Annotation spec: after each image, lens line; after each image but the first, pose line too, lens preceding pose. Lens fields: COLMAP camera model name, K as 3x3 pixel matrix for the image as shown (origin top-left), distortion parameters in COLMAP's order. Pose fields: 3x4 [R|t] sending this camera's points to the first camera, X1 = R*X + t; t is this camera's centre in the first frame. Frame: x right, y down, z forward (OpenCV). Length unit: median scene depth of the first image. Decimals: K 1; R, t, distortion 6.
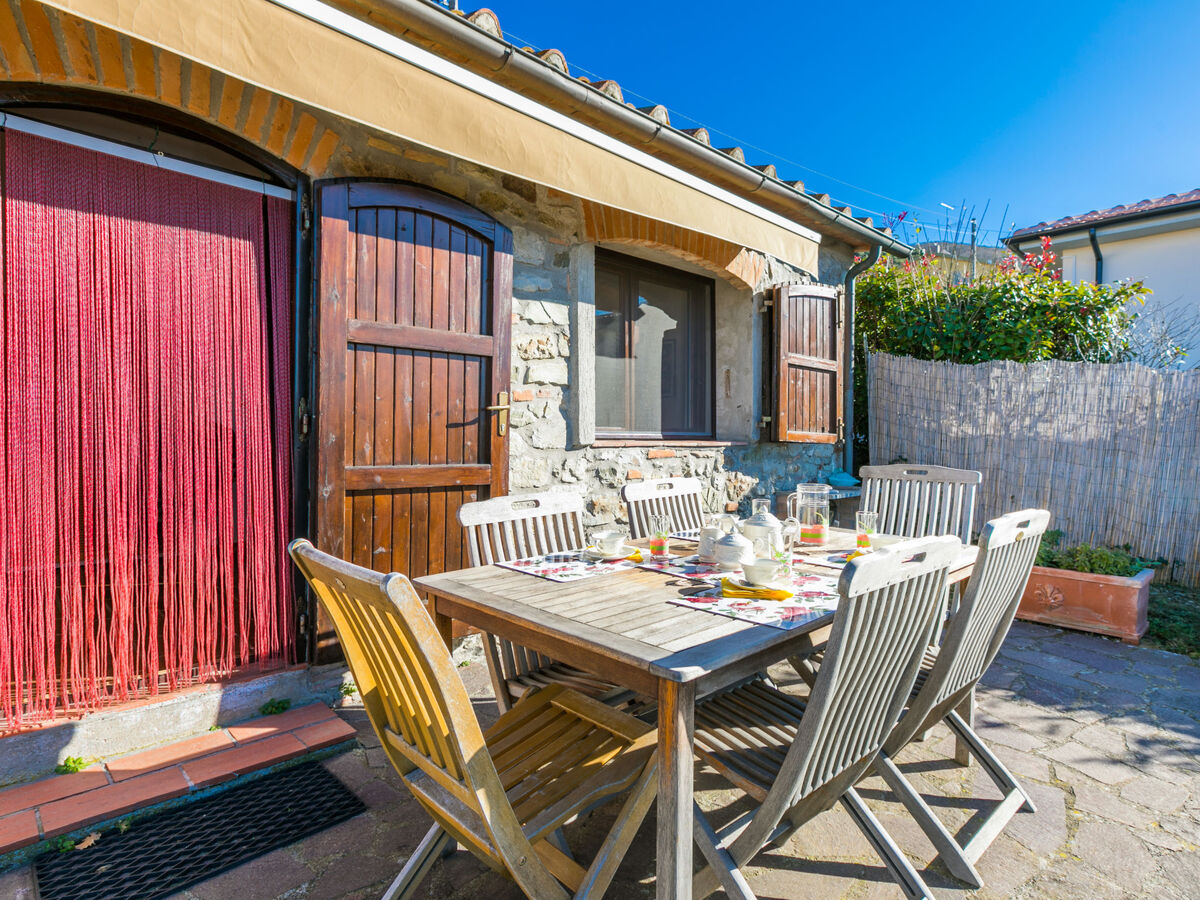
lens RADIAL K [[620.5, 0, 606.0], [0, 620.5, 429.5], [0, 0, 1]] dist [-0.000830, 0.000788]
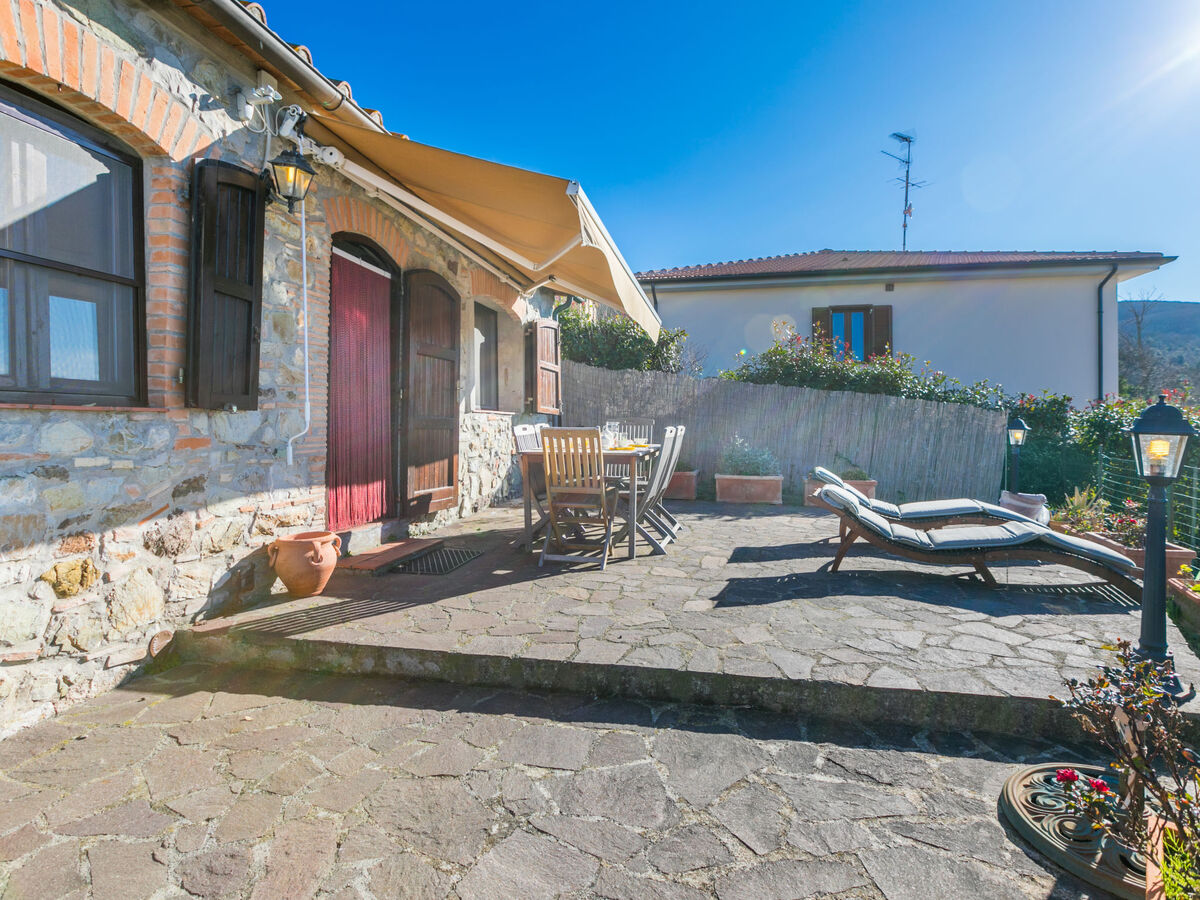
lens RADIAL K [[635.5, 0, 615.3], [0, 635.5, 425.9], [0, 0, 1]] dist [0.000484, -0.001447]
pose [[0.796127, -0.011122, 0.605027, -0.585498], [0.003988, 0.999906, 0.013134, 0.033383], [-0.605116, -0.008043, 0.796096, -0.505219]]
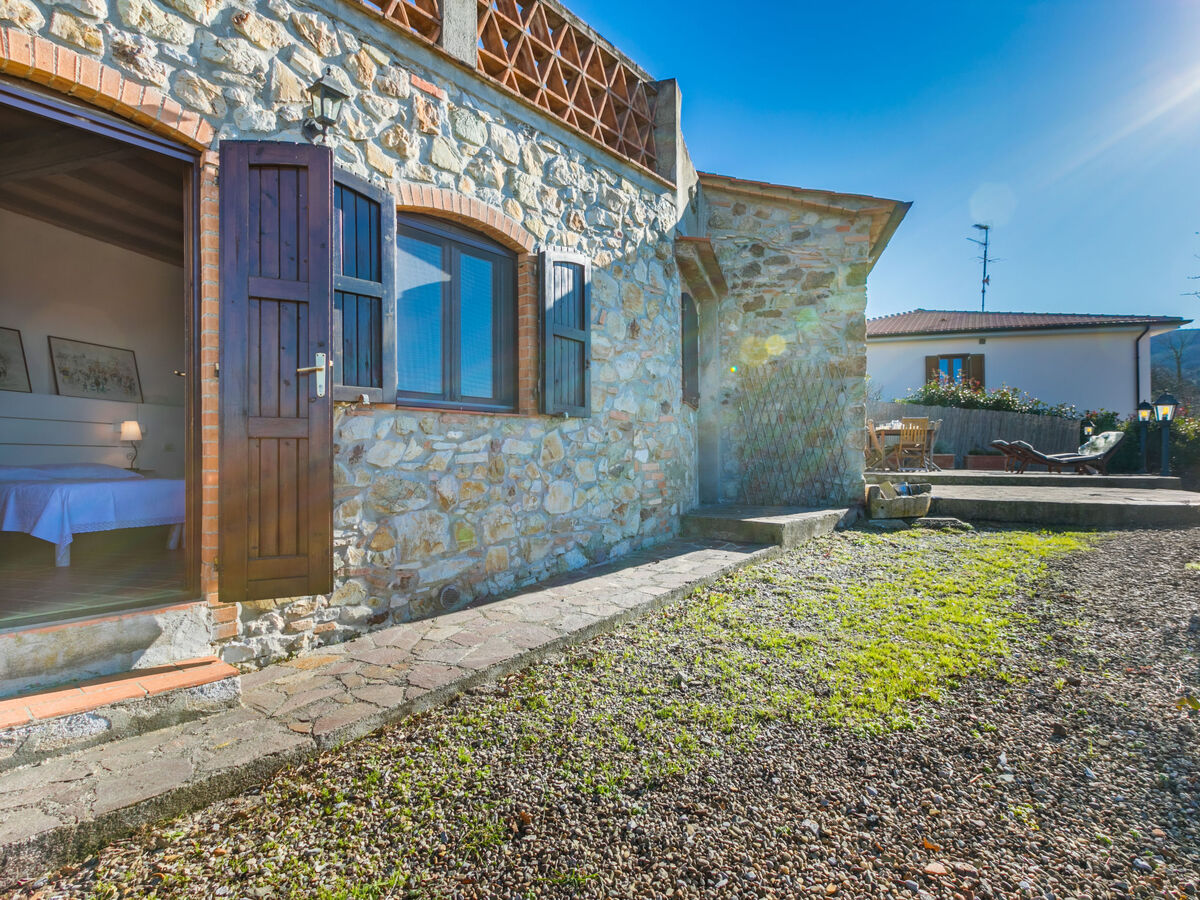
lens RADIAL K [[620.5, 0, 599.6], [0, 620.5, 447.5], [0, 0, 1]] dist [-0.000830, 0.000788]
pose [[0.838816, 0.000375, 0.544415, -2.316451], [0.003369, 0.999977, -0.005880, 0.166988], [-0.544404, 0.006766, 0.838796, -1.042588]]
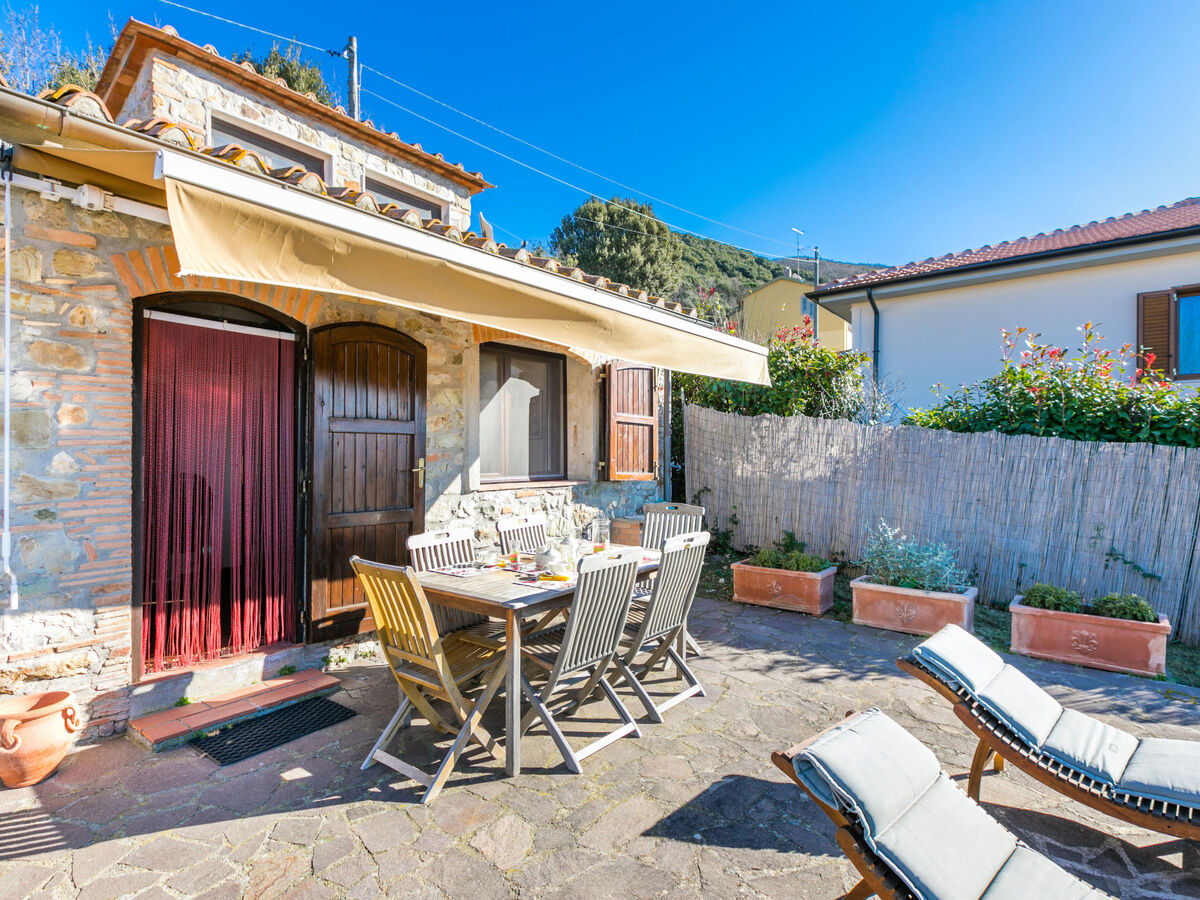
lens RADIAL K [[652.8, 0, 566.9], [0, 652.8, 467.8], [0, 0, 1]] dist [0.008291, 0.002257]
pose [[0.984830, -0.023611, 0.171907, -0.056206], [0.019096, 0.999429, 0.027871, -0.046143], [-0.172467, -0.024165, 0.984719, -0.354567]]
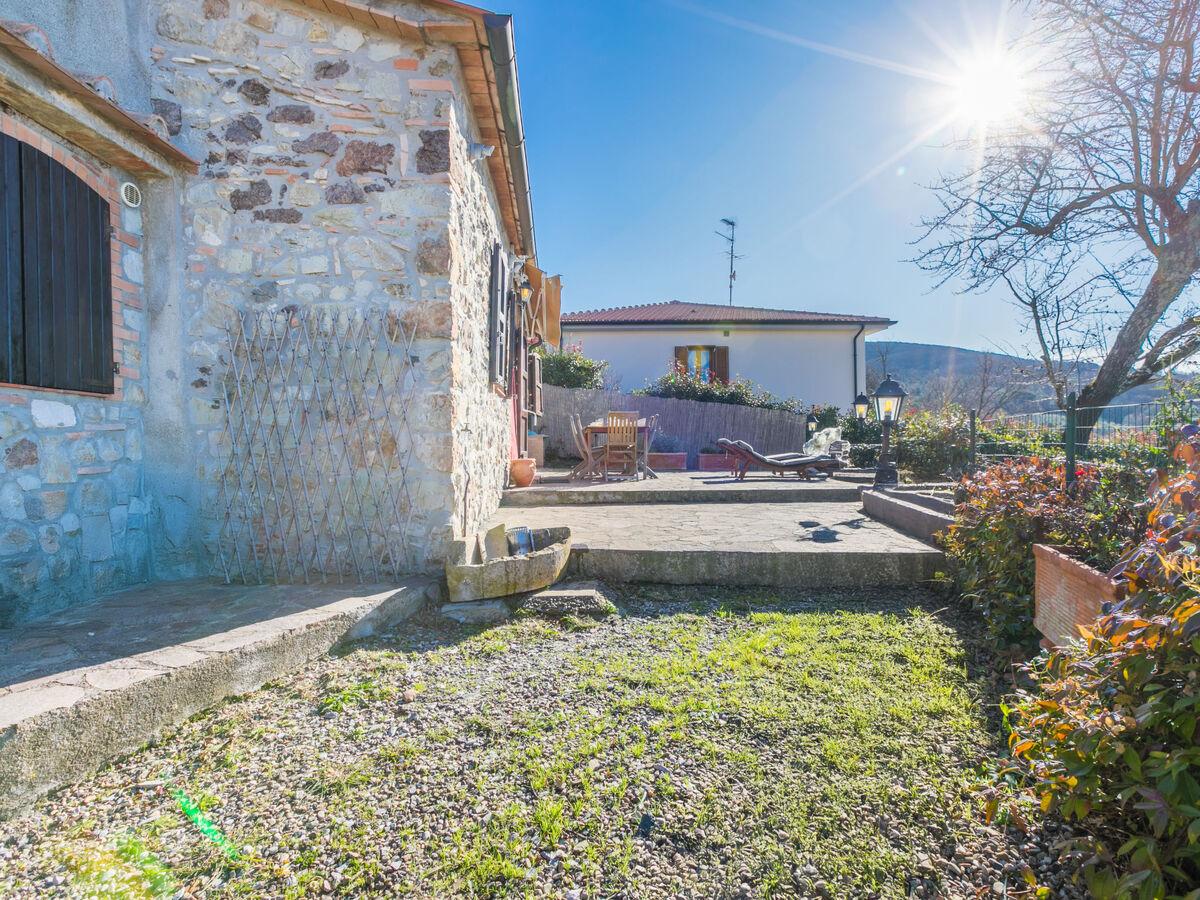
lens RADIAL K [[620.5, 0, 608.5], [0, 620.5, 442.3], [0, 0, 1]] dist [-0.000830, 0.000788]
pose [[0.614464, -0.011437, 0.788862, -1.526607], [0.016114, 0.999868, 0.001944, 0.128785], [-0.788781, 0.011517, 0.614567, -0.820722]]
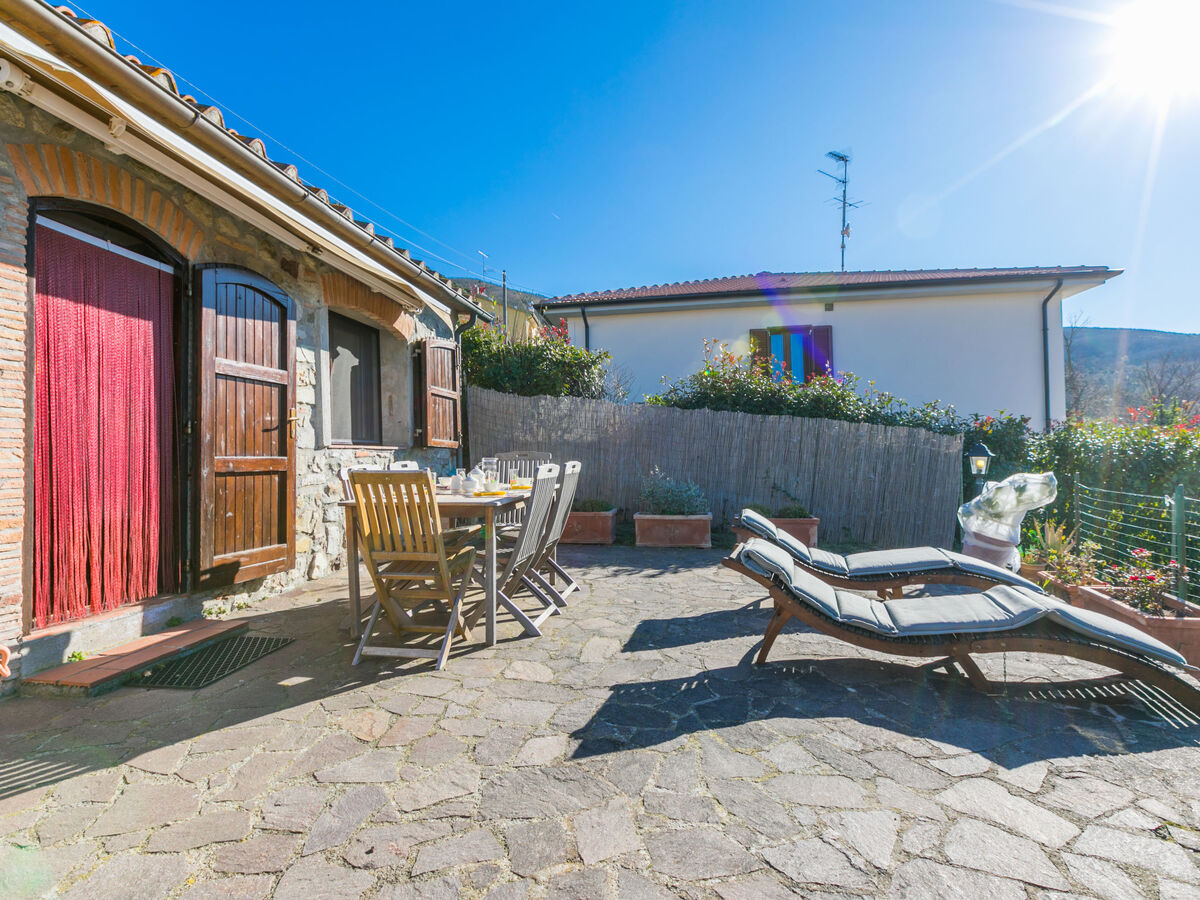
lens RADIAL K [[620.5, 0, 591.1], [0, 620.5, 451.9], [0, 0, 1]] dist [-0.000830, 0.000788]
pose [[0.772701, -0.023158, 0.634347, -0.341831], [0.022745, 0.999703, 0.008791, 0.028169], [-0.634362, 0.007635, 0.772998, -0.367485]]
